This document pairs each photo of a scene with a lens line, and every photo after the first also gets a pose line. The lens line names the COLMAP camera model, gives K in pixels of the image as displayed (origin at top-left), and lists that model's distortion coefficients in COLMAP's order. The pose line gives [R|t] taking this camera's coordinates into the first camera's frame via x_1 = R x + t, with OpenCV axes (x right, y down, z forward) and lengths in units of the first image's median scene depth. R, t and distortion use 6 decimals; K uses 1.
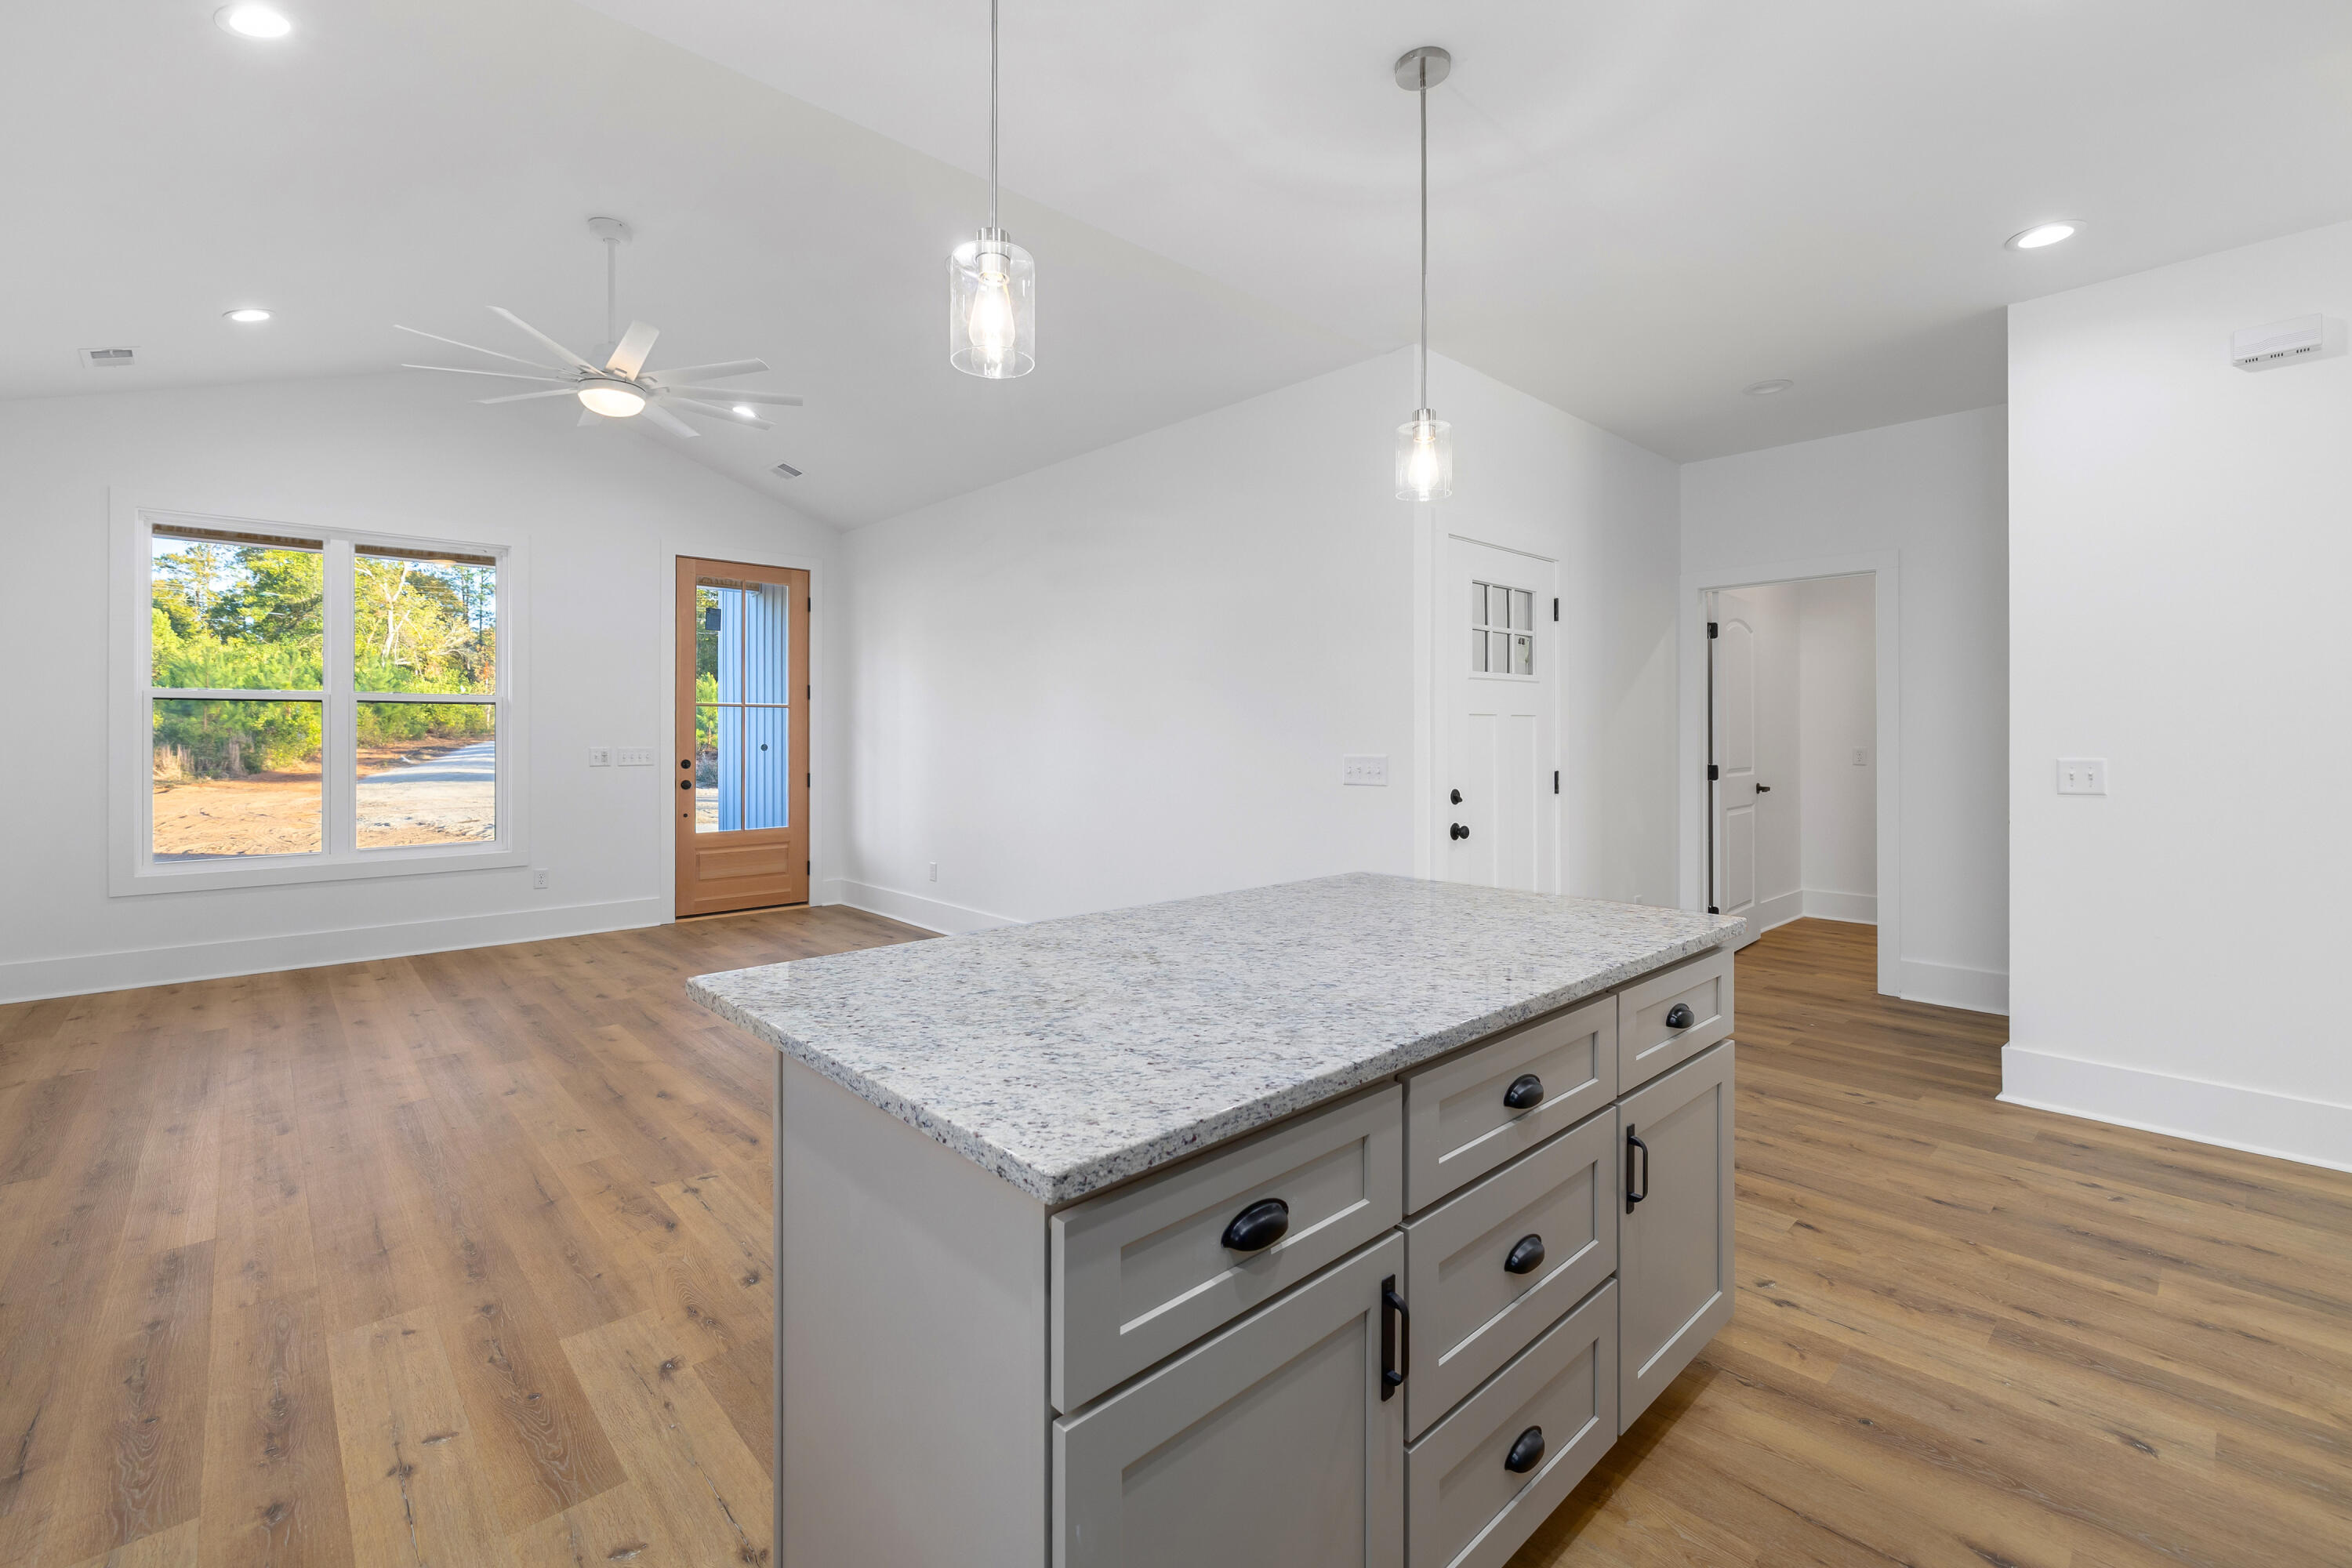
lens RADIAL K [[1017.6, 0, 1175.3], [0, 1017.6, 740.7], [0, 0, 1]] dist [0.000942, 0.000365]
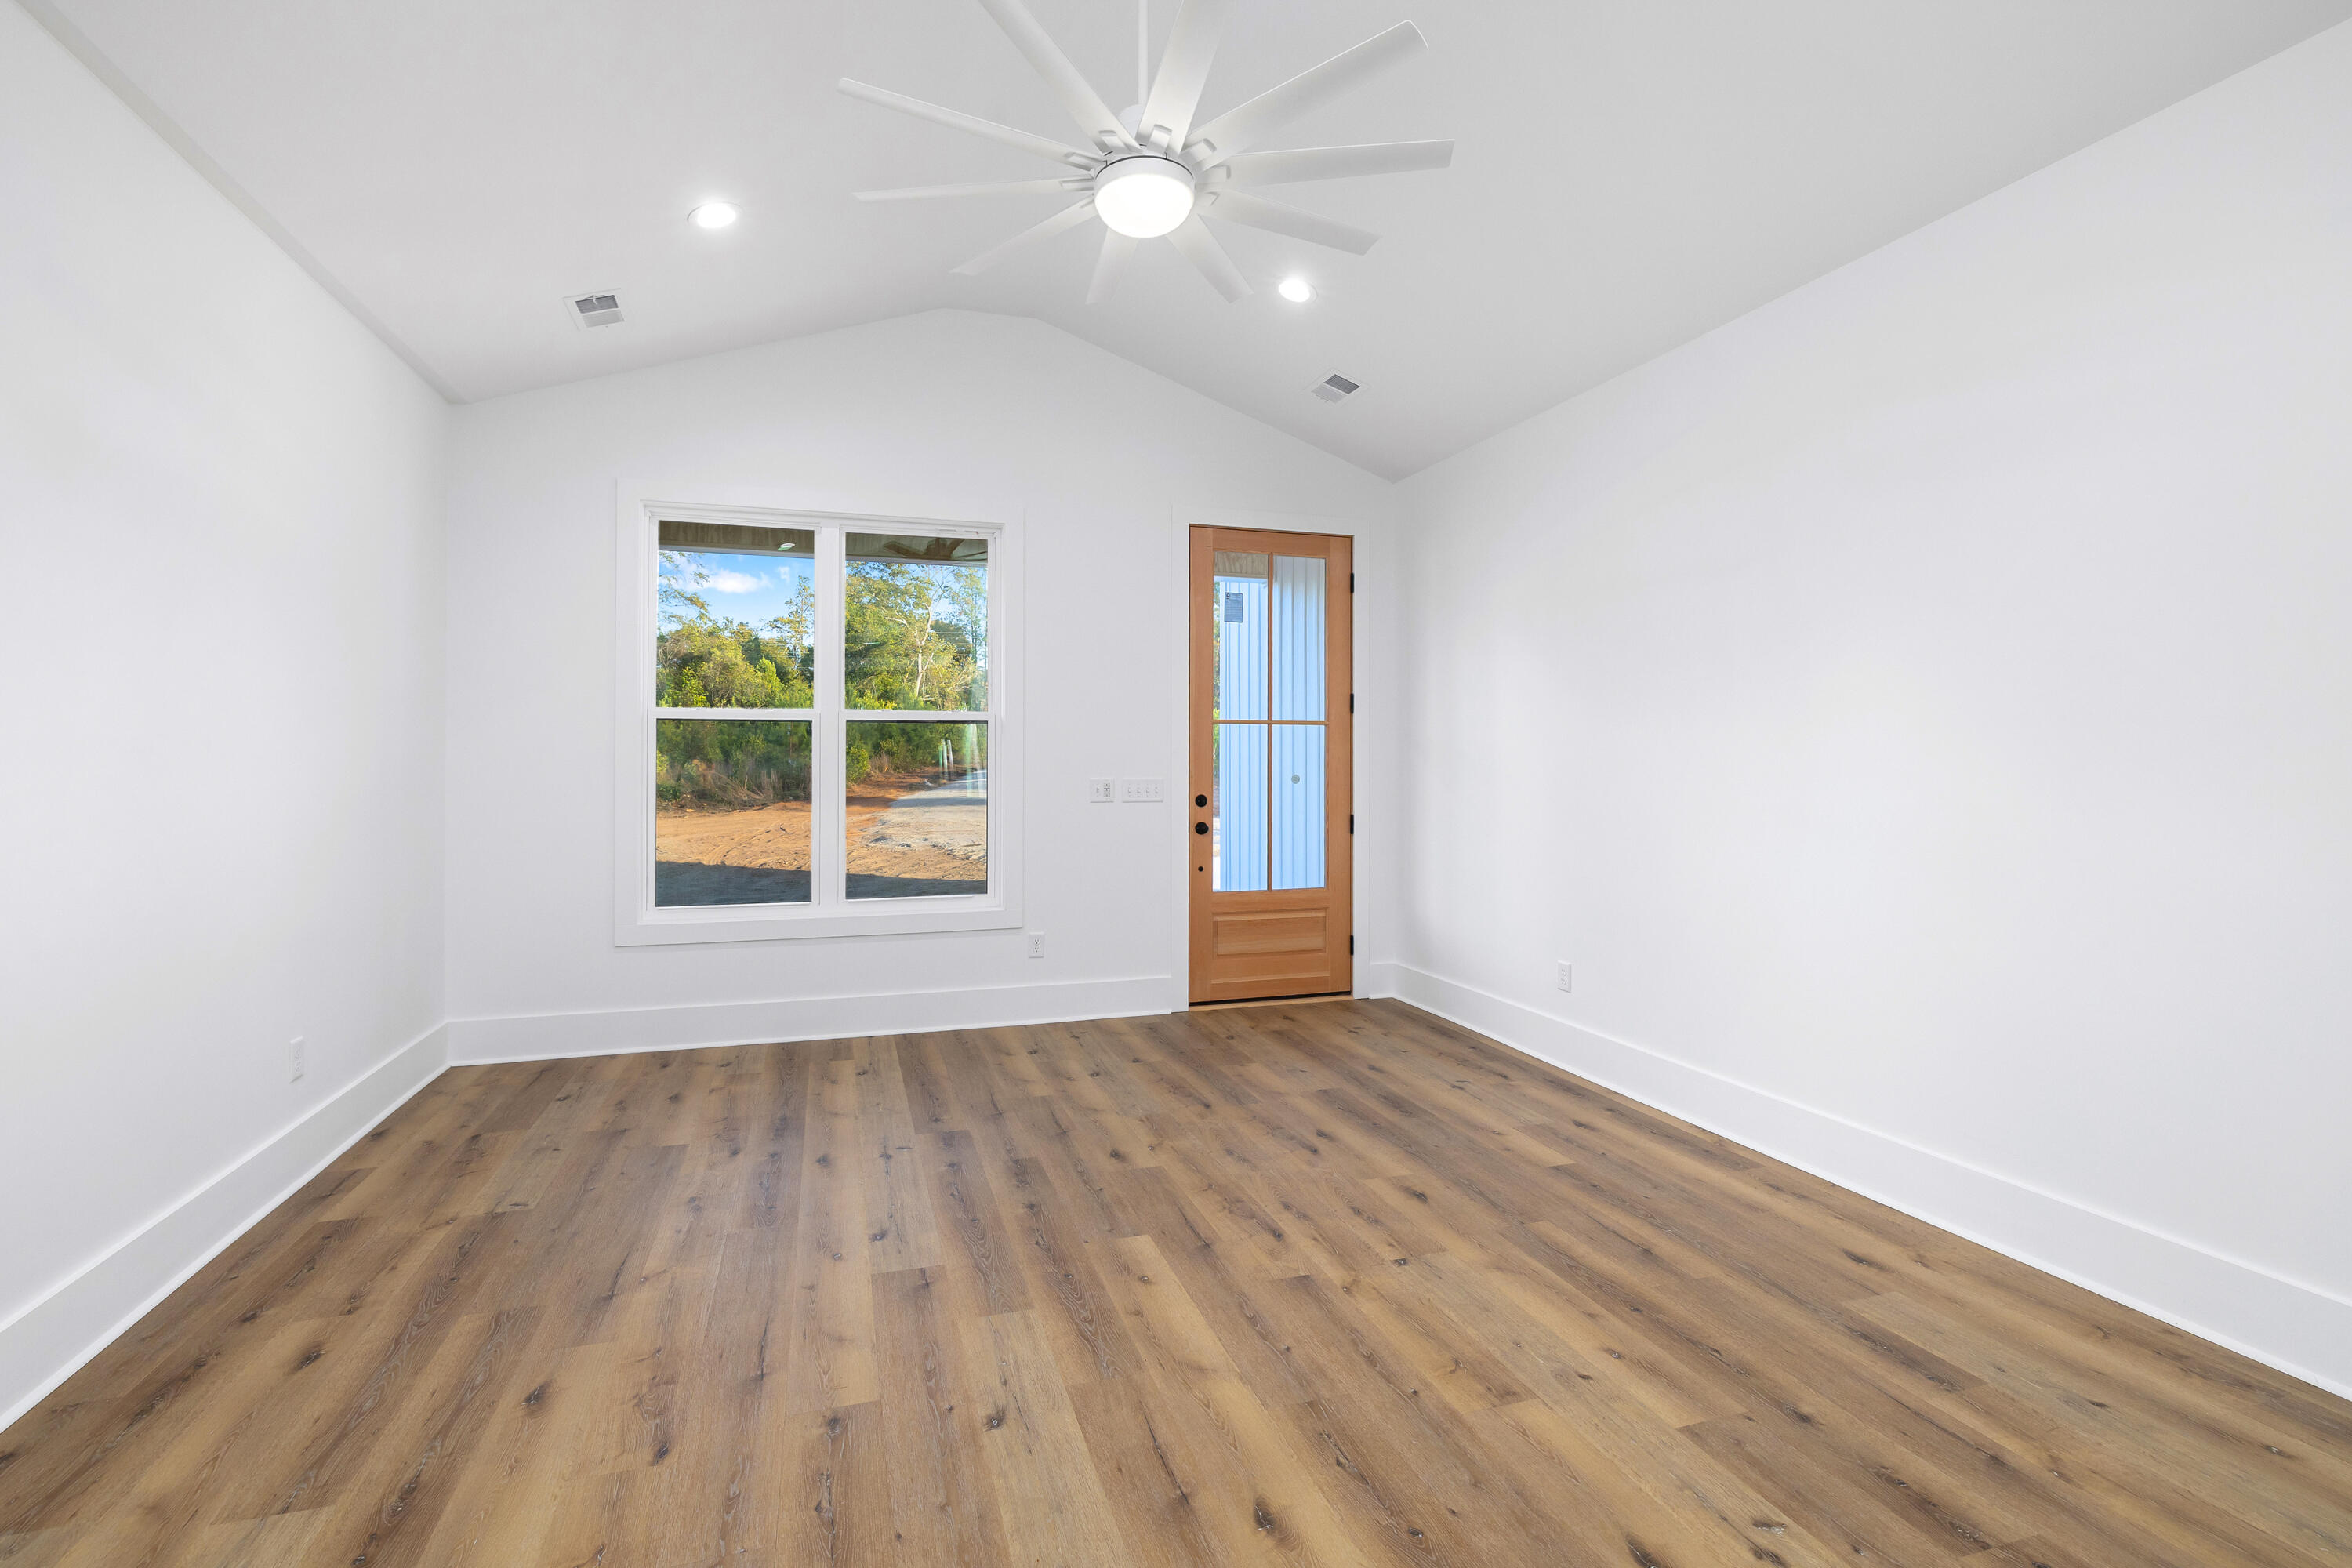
lens RADIAL K [[1017.6, 0, 1179.3], [0, 1017.6, 776.8], [0, 0, 1]] dist [0.000942, 0.000365]
pose [[0.916209, 0.006253, -0.400652, -0.189678], [-0.002500, 0.999948, 0.009887, -0.001786], [0.400693, -0.008057, 0.916177, 0.297101]]
